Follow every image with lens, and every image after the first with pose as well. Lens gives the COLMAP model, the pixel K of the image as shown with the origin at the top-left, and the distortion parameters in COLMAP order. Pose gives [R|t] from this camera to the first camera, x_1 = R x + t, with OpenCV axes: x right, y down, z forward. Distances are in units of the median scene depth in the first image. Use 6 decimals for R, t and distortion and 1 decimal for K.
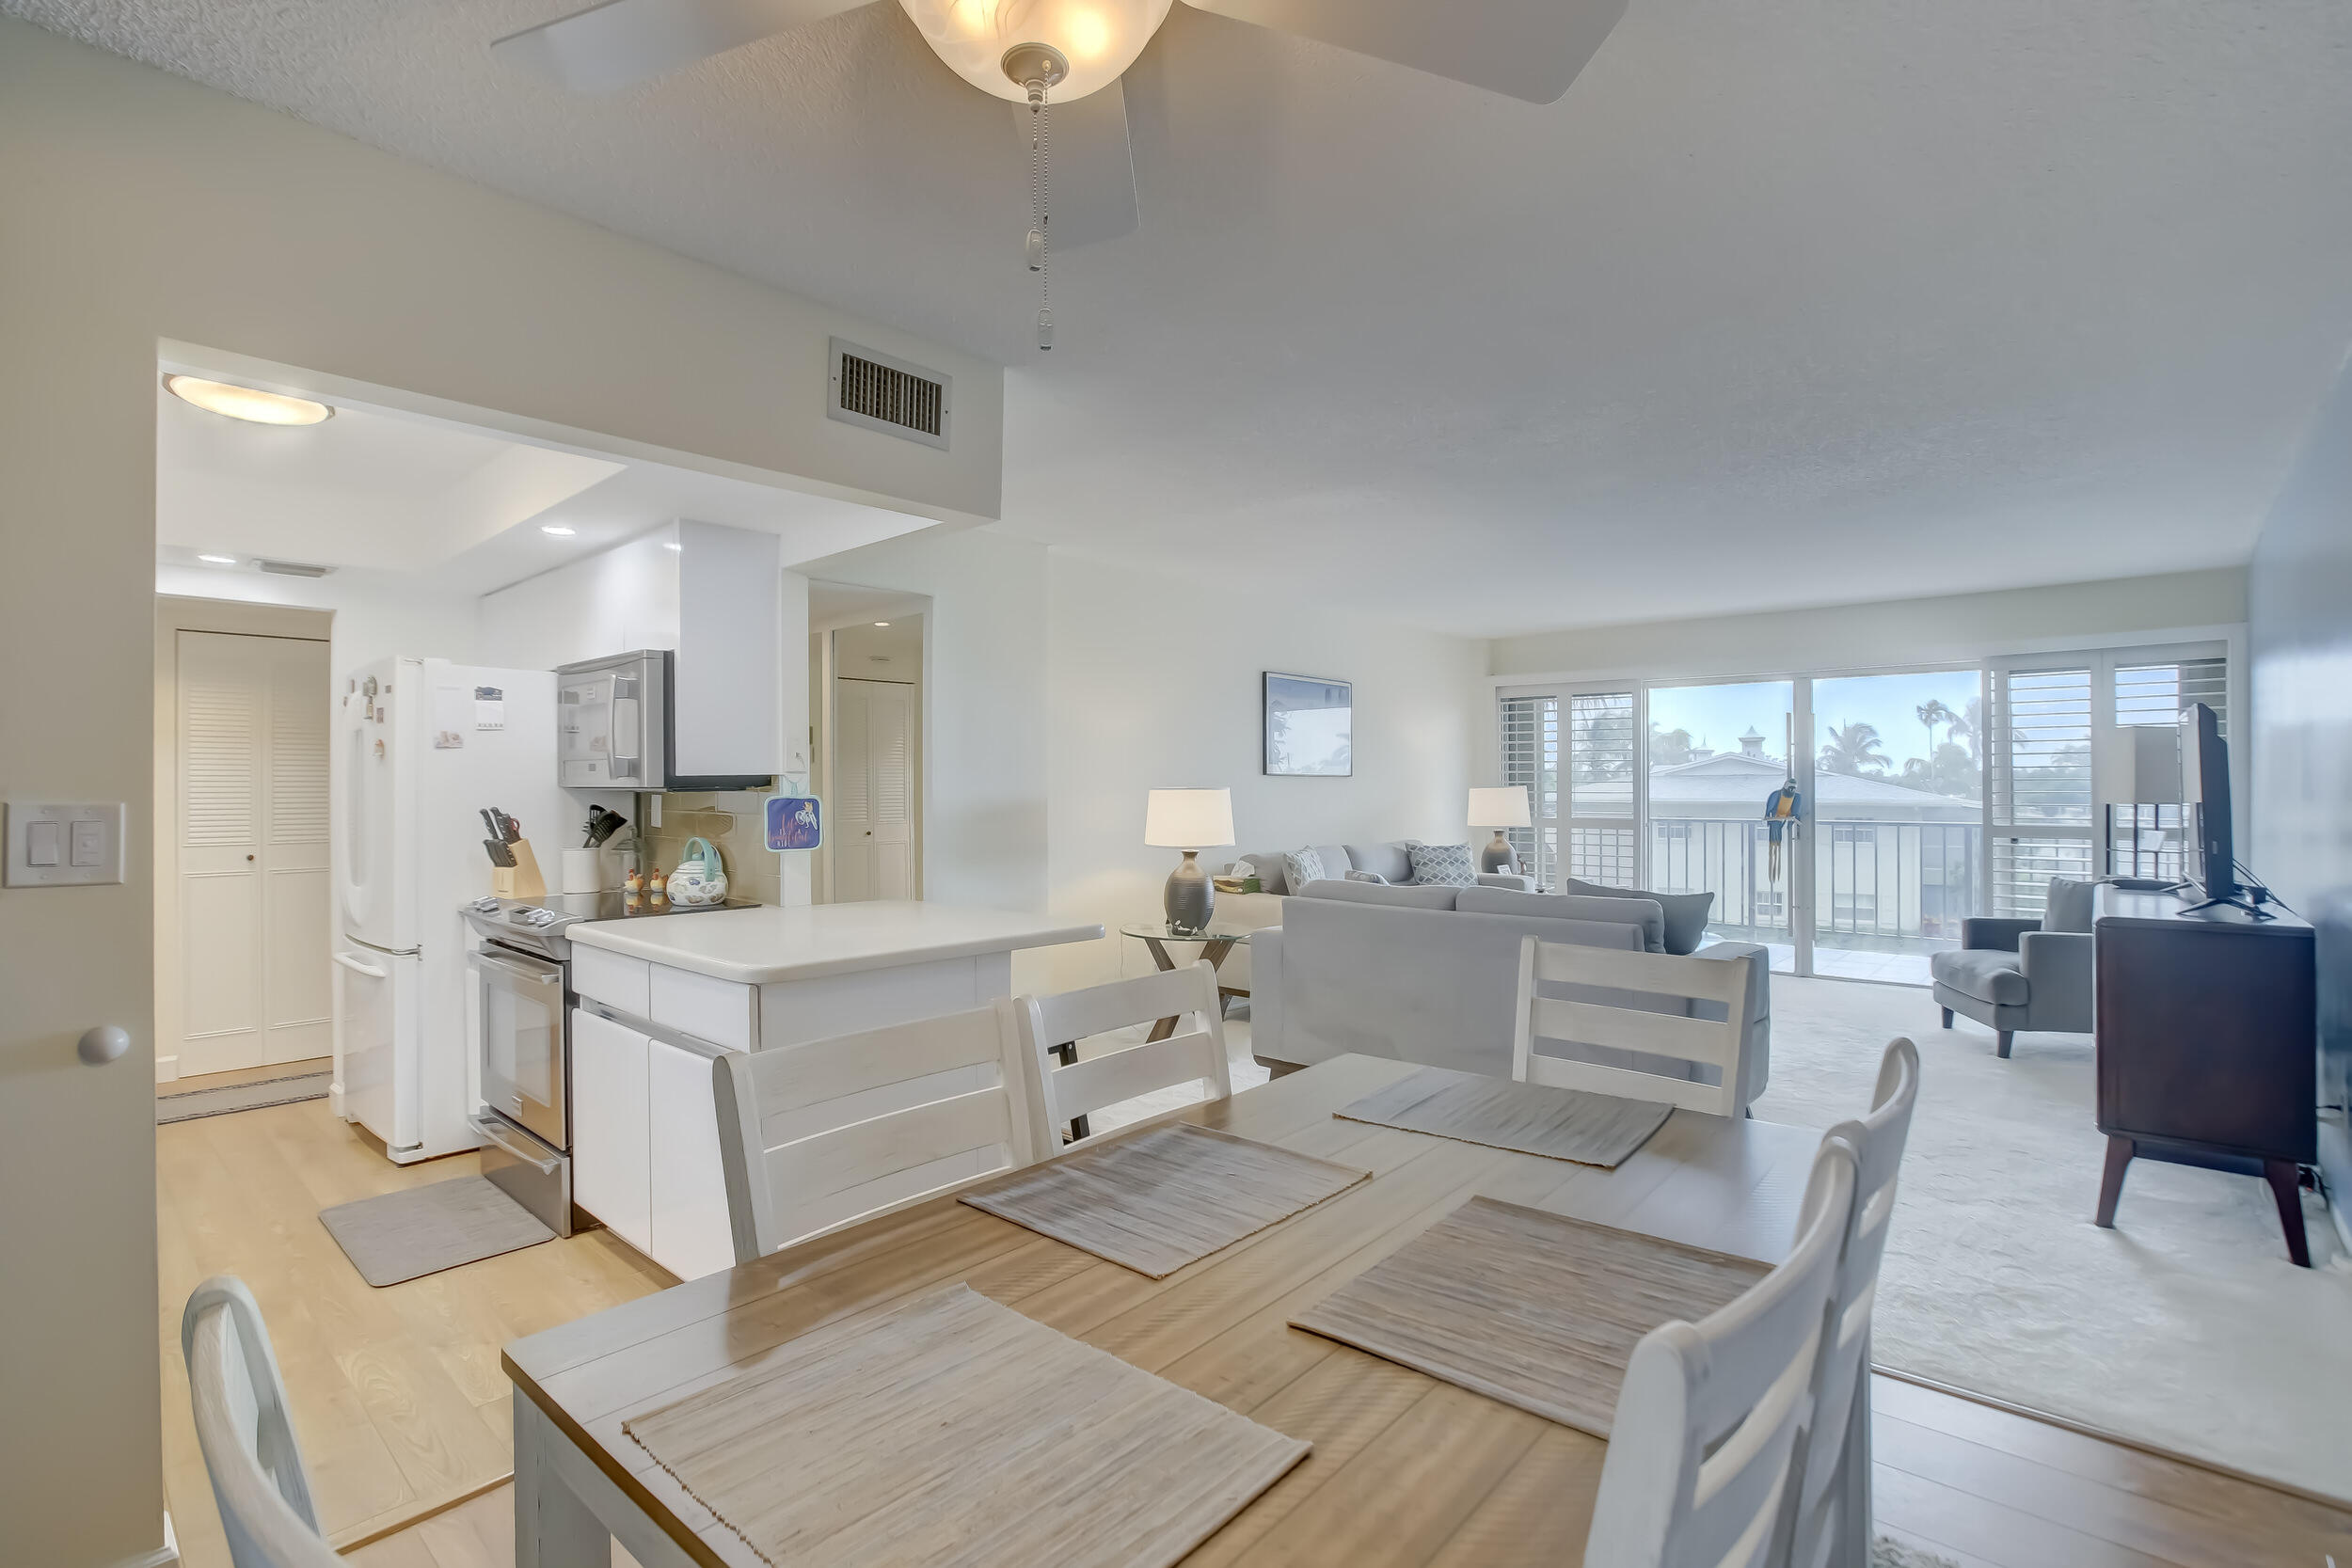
lens RADIAL K [[1099.0, 0, 1167.1], [0, 1099.0, 779.4], [0, 0, 1]] dist [-0.021037, 0.000753]
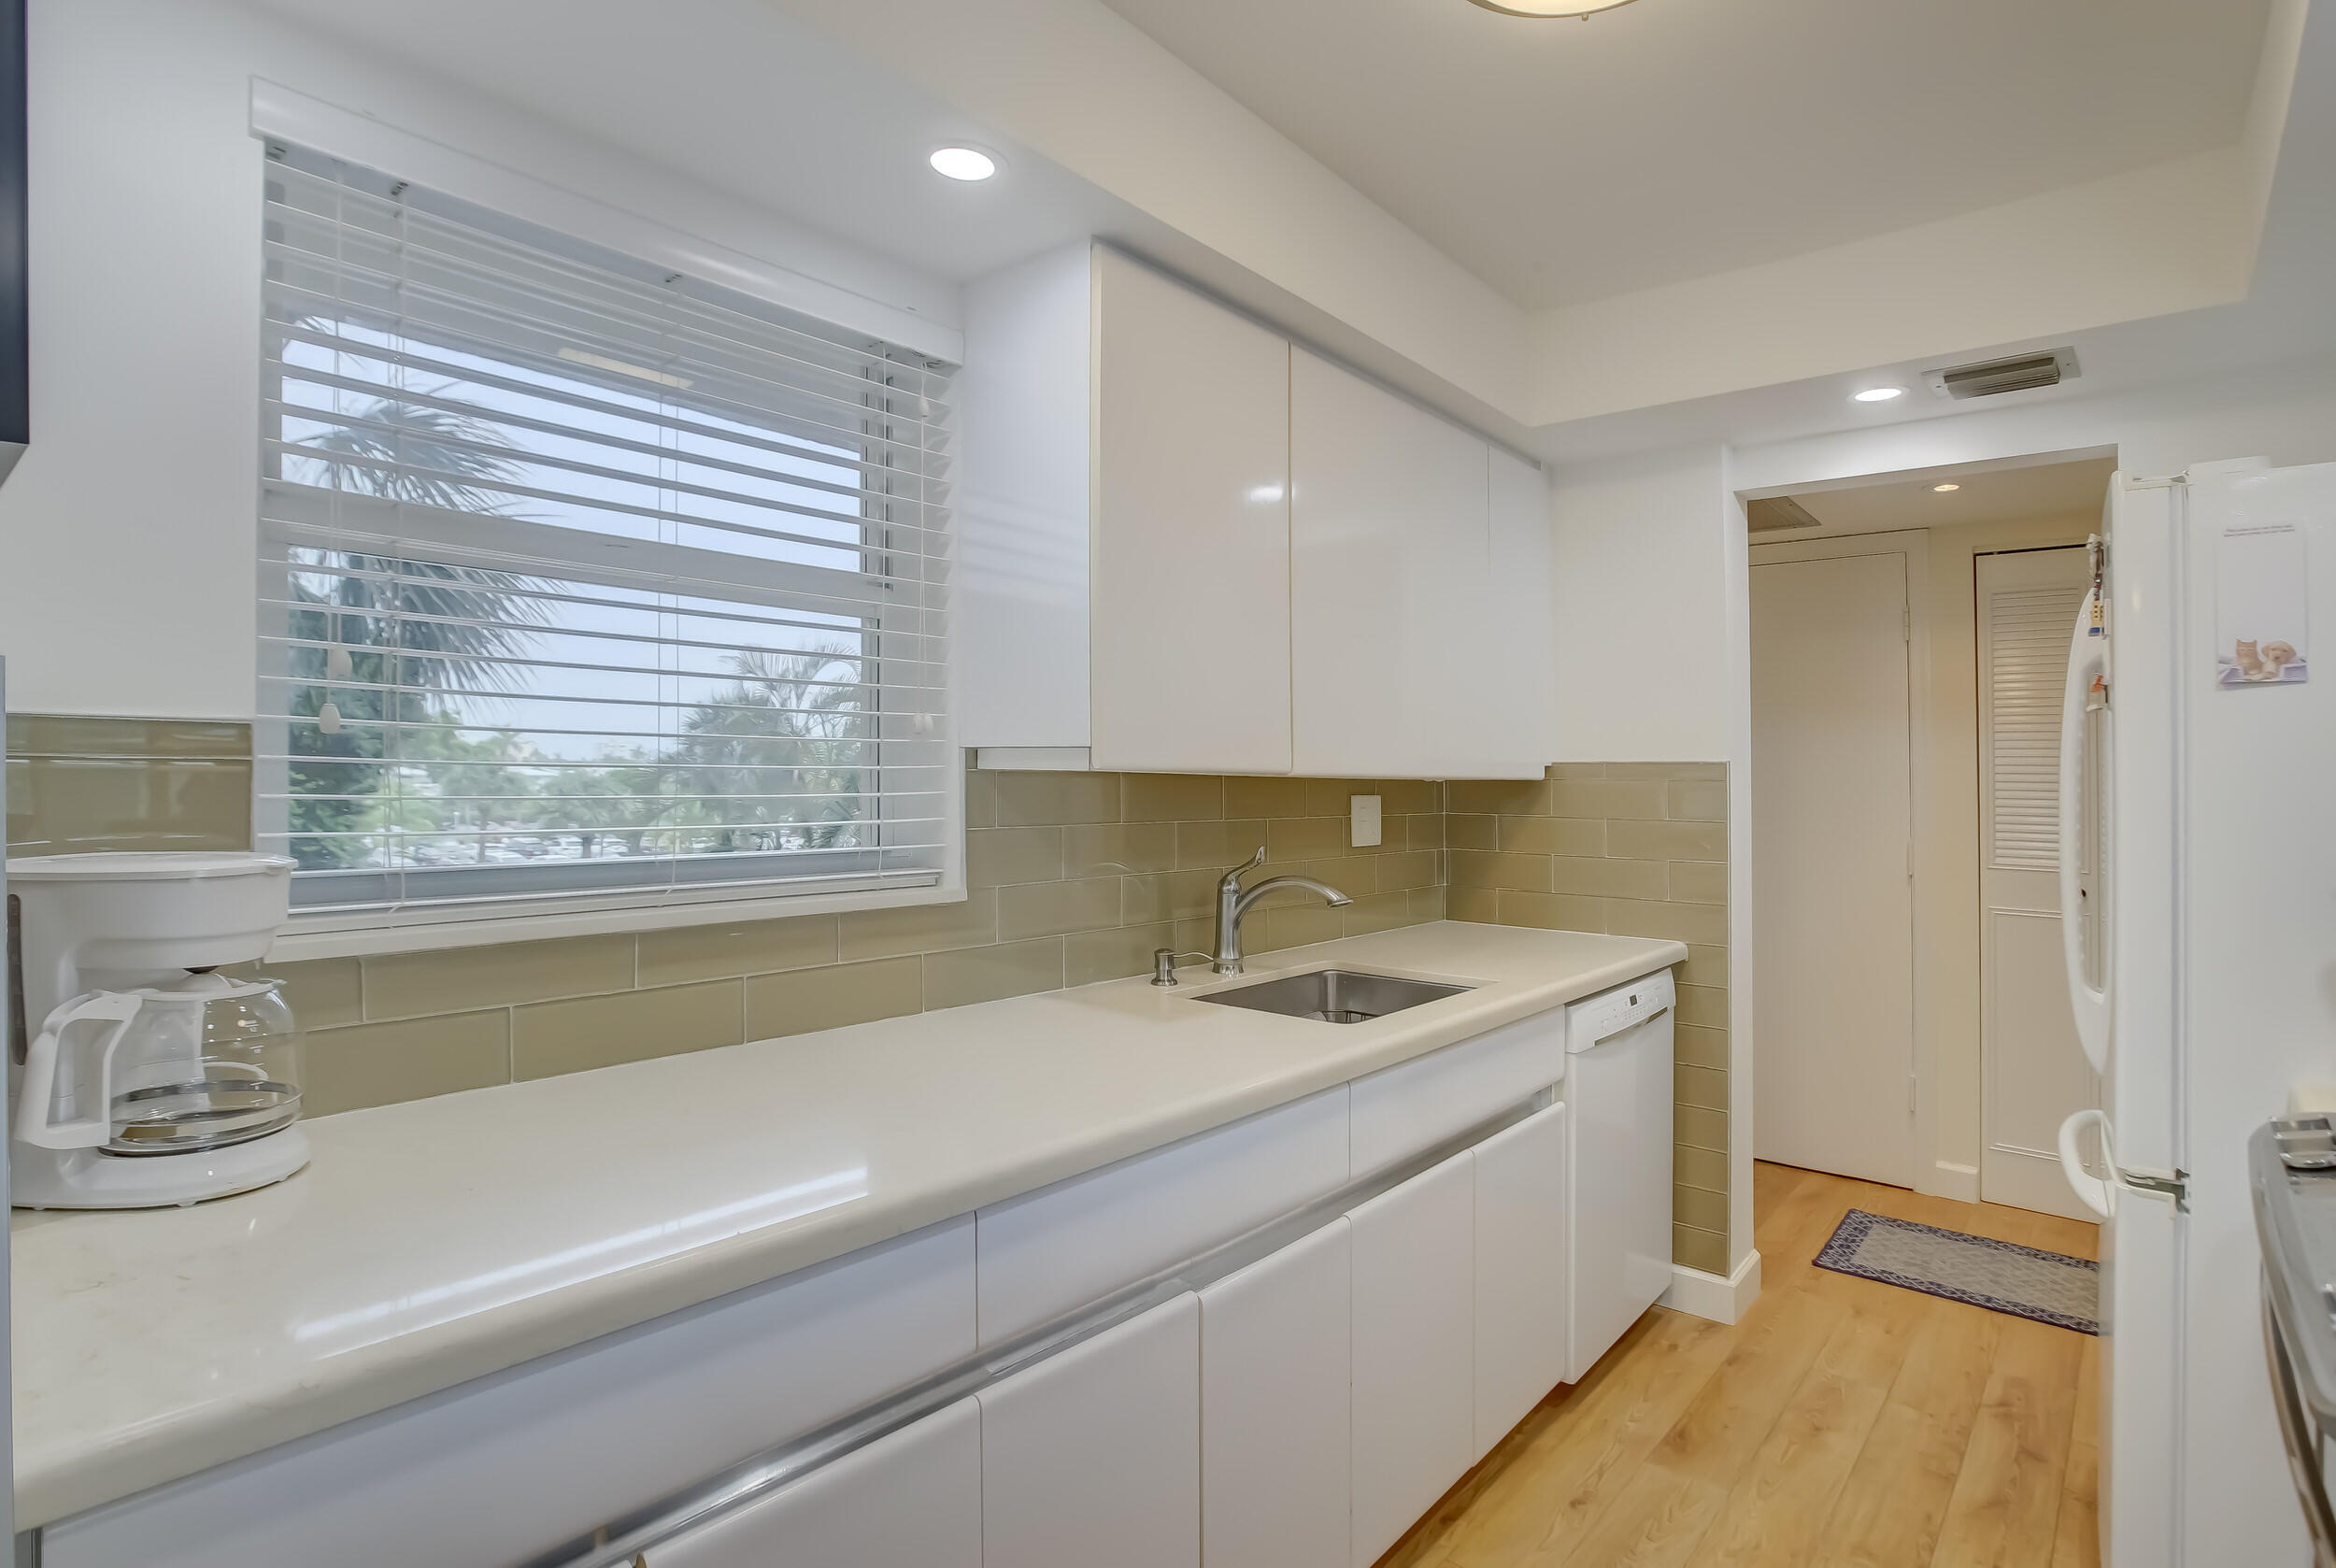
lens RADIAL K [[1142.2, 0, 1247.9], [0, 1142.2, 765.4], [0, 0, 1]] dist [-0.022598, 0.000364]
pose [[0.075235, -0.003569, -0.997159, -0.219819], [-0.008758, 0.999953, -0.004240, 0.003774], [0.997127, 0.009052, 0.075200, 0.459445]]
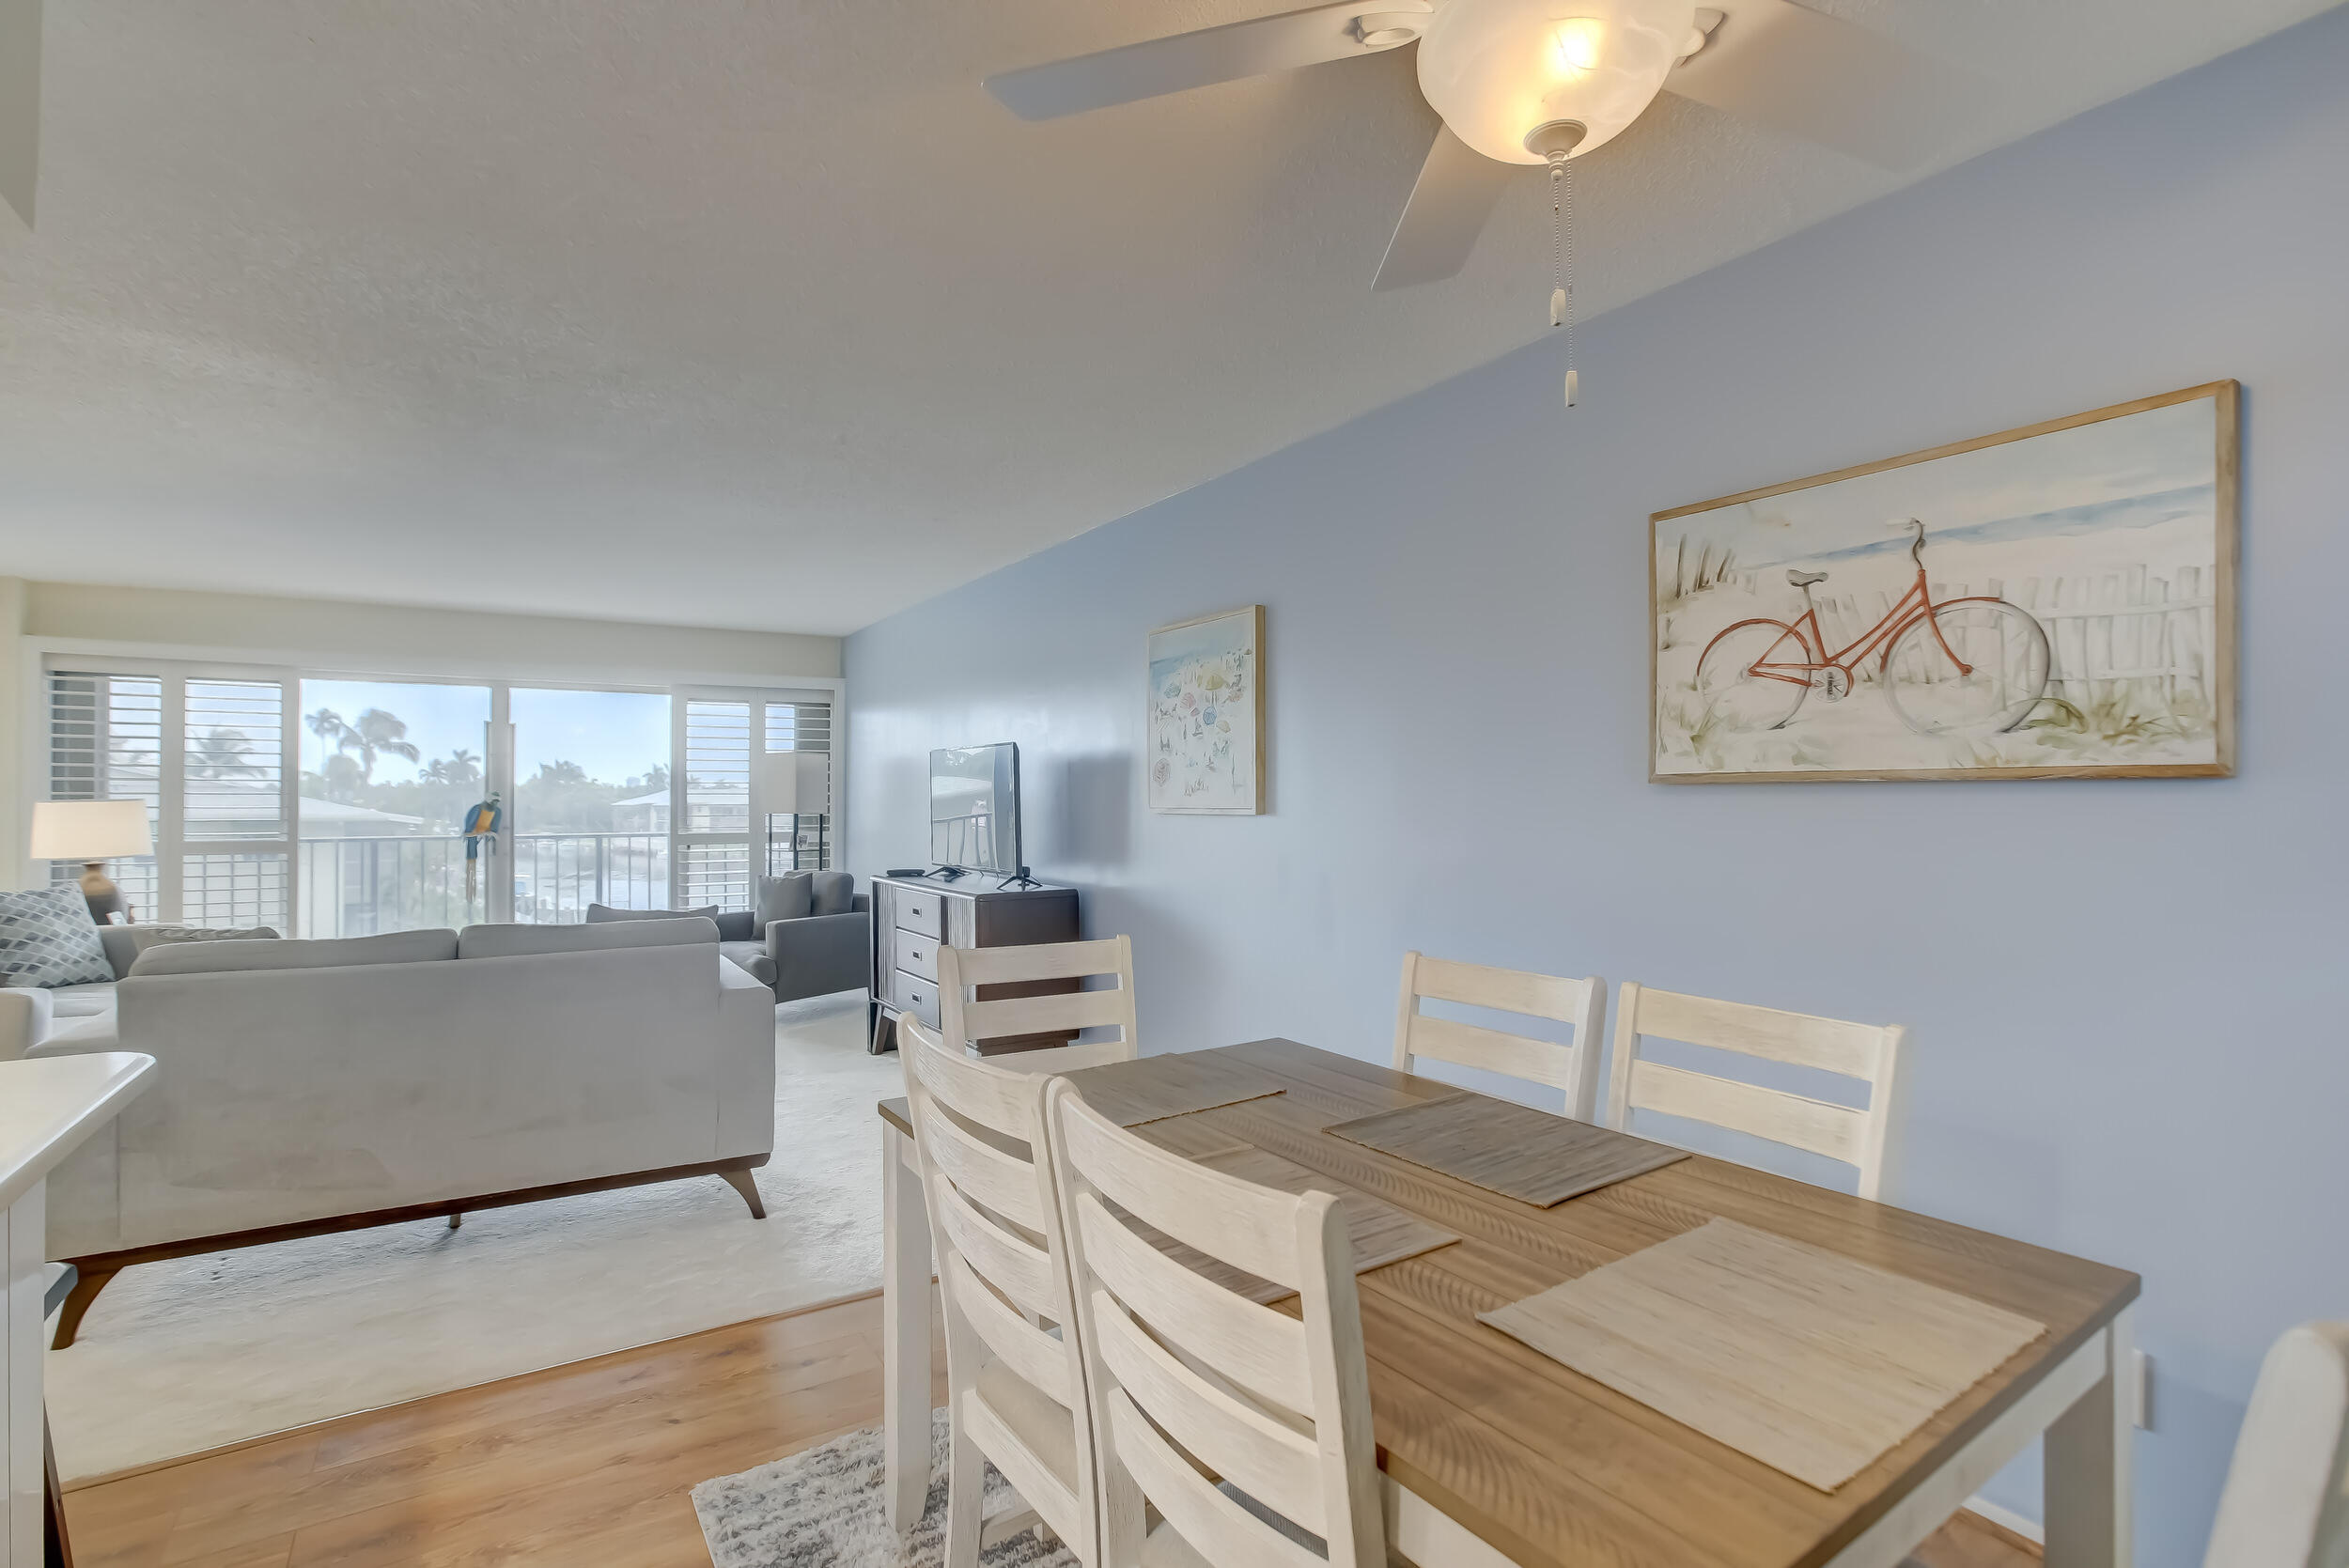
lens RADIAL K [[1107.4, 0, 1211.5], [0, 1107.4, 786.8], [0, 0, 1]] dist [-0.020459, 0.000318]
pose [[0.255850, 0.010408, 0.966660, -0.275899], [-0.004920, 0.999943, -0.009464, 0.002279], [-0.966704, -0.002335, 0.255887, 0.229103]]
